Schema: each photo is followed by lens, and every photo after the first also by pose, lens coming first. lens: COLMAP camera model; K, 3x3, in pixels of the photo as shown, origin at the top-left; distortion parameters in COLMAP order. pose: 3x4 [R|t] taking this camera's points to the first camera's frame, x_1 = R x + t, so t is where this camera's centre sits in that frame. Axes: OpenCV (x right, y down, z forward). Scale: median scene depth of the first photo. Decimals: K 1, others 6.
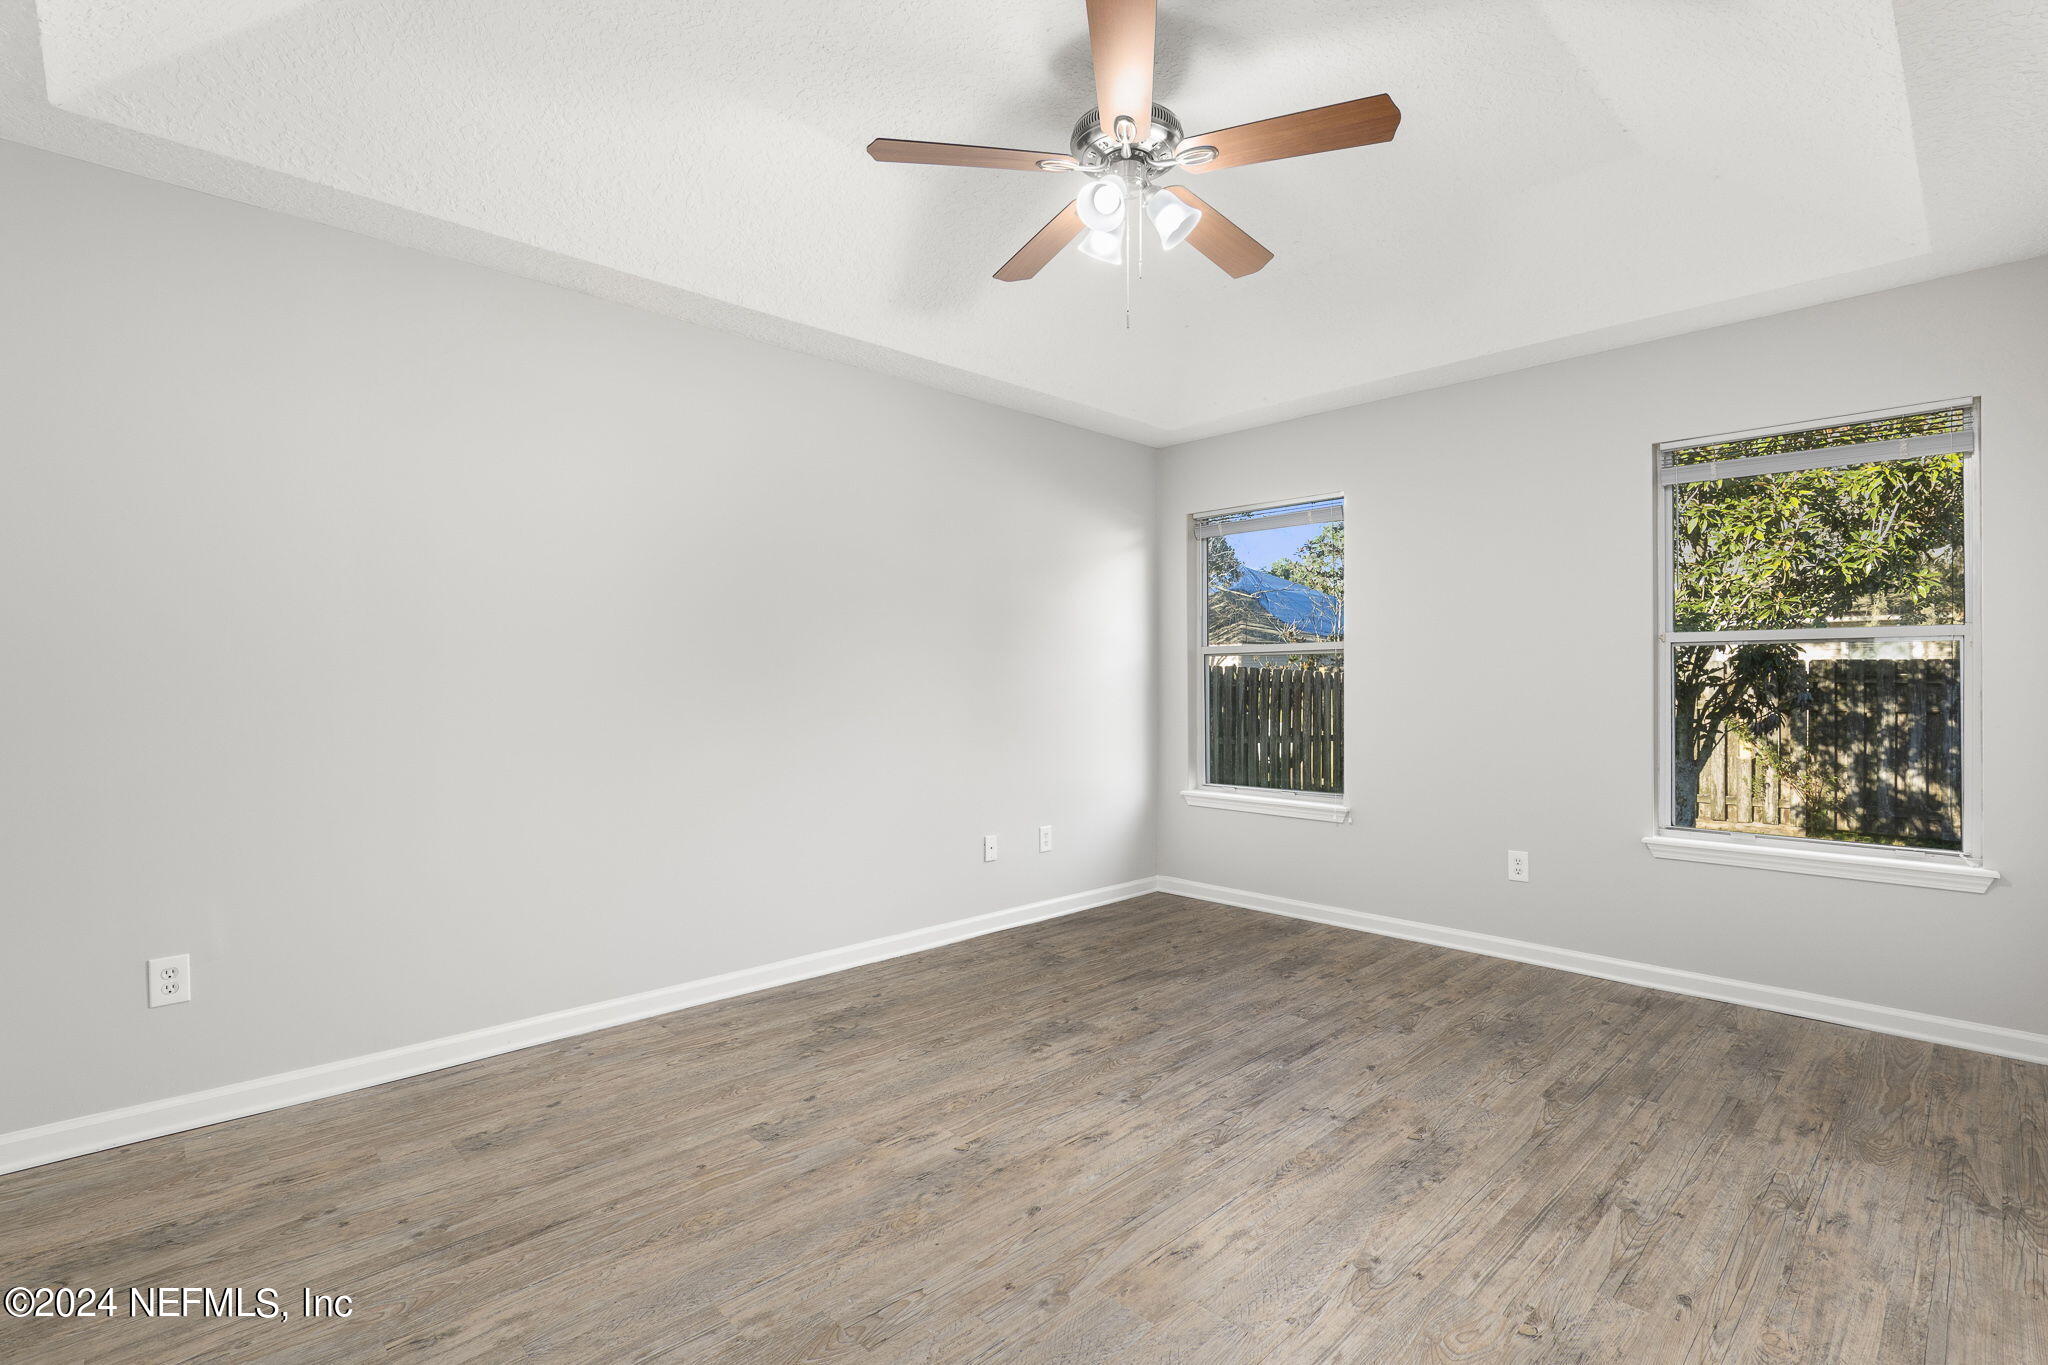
lens RADIAL K [[977.0, 0, 1032.9], [0, 977.0, 682.7], [0, 0, 1]] dist [-0.009847, 0.002435]
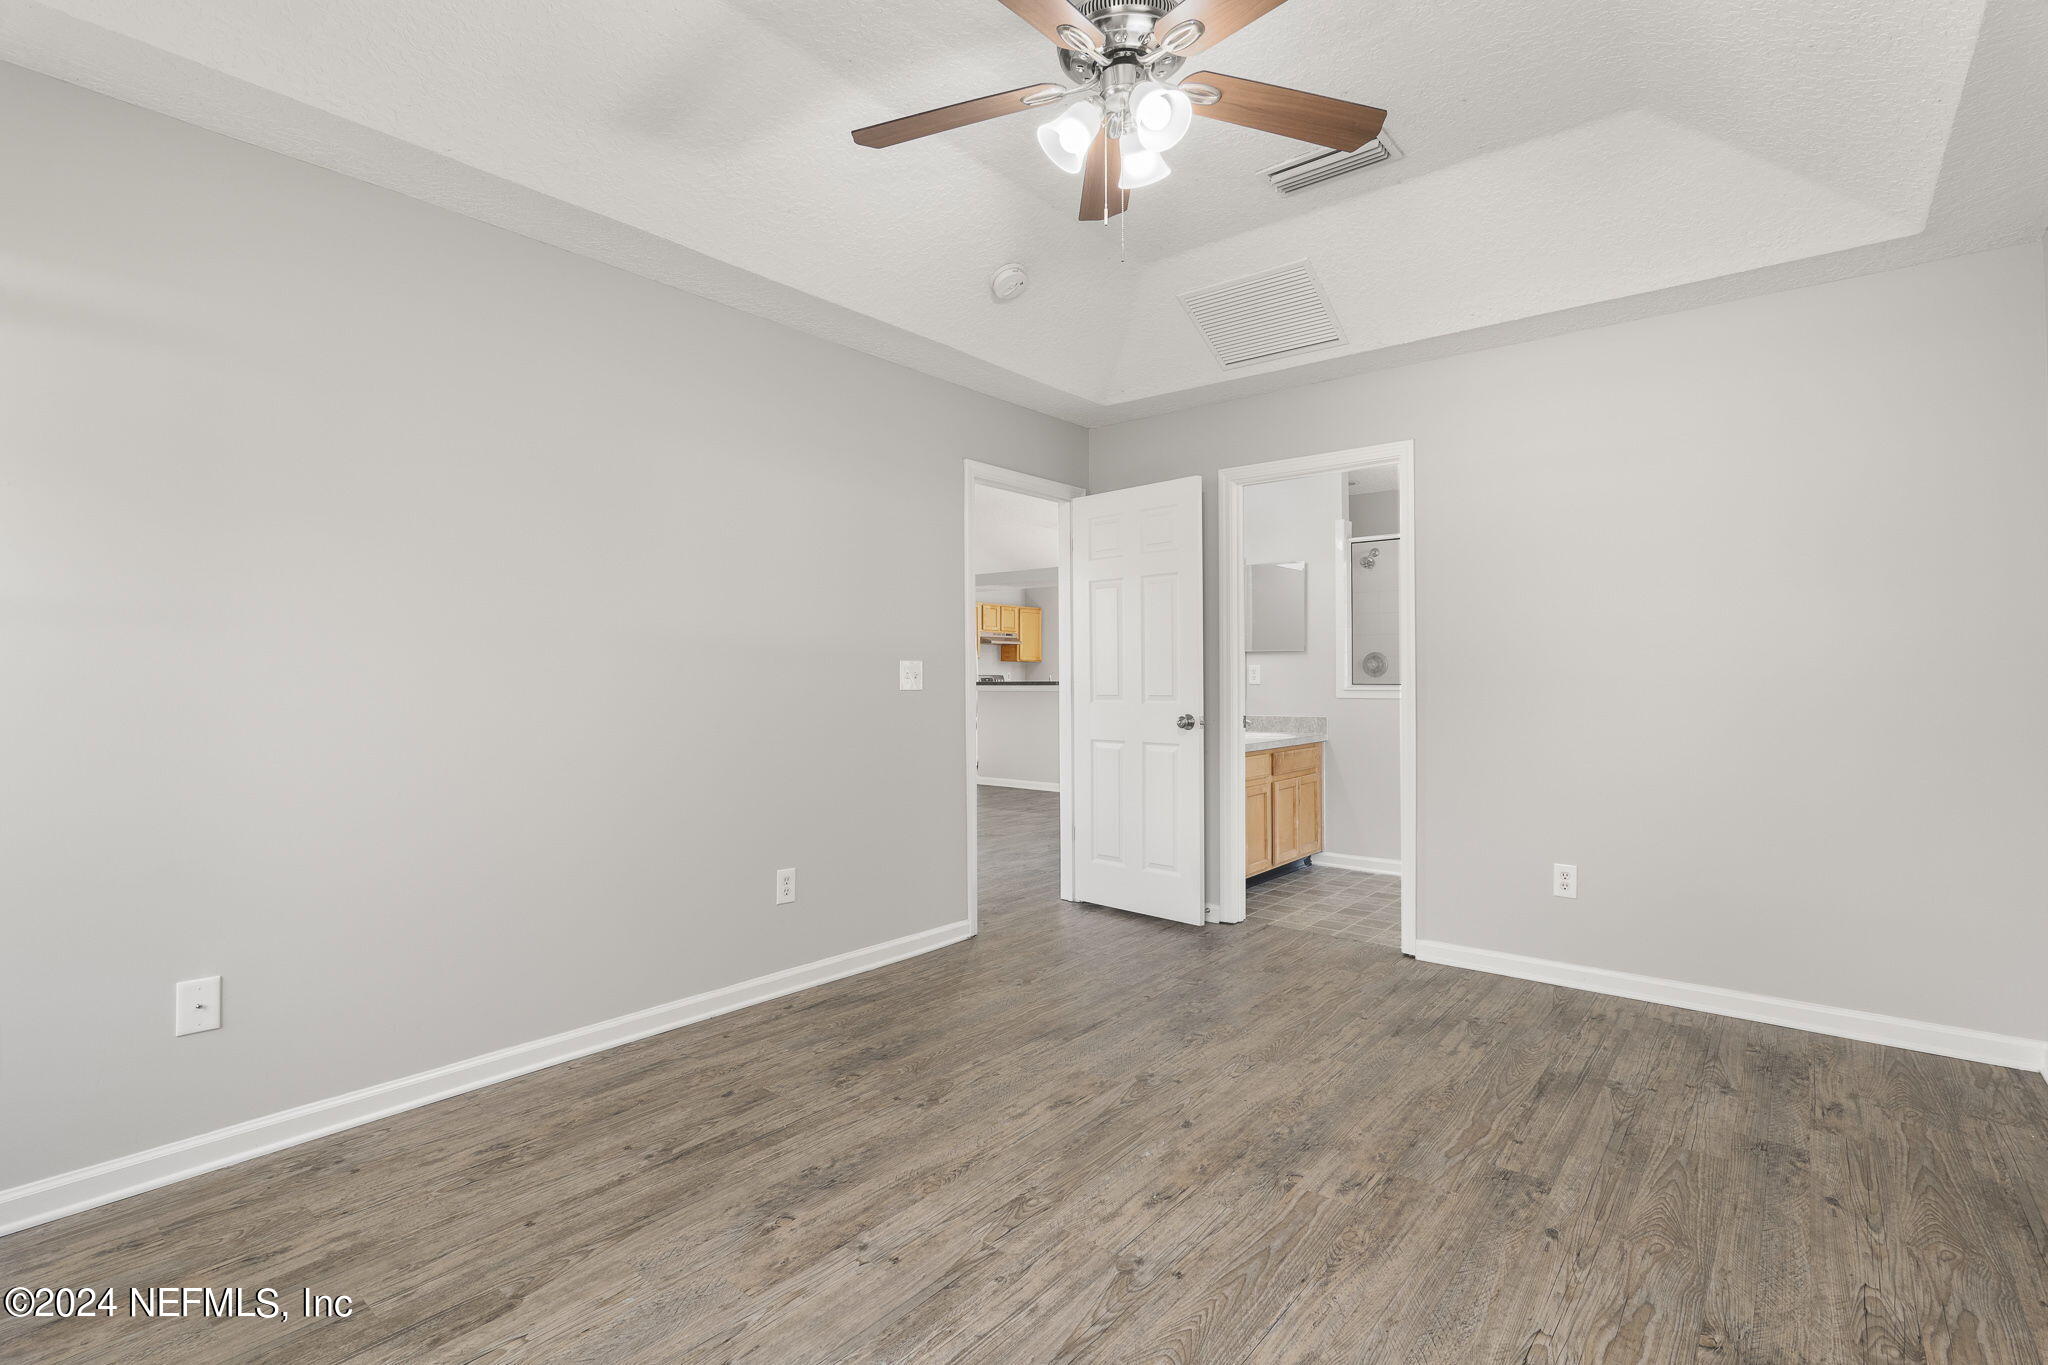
lens RADIAL K [[977.0, 0, 1033.0], [0, 977.0, 689.7], [0, 0, 1]] dist [-0.009847, 0.002435]
pose [[-0.993710, 0.002128, -0.111968, 0.292751], [0.000784, 0.999927, 0.012051, -0.000114], [0.111986, 0.011887, -0.993639, 1.981737]]
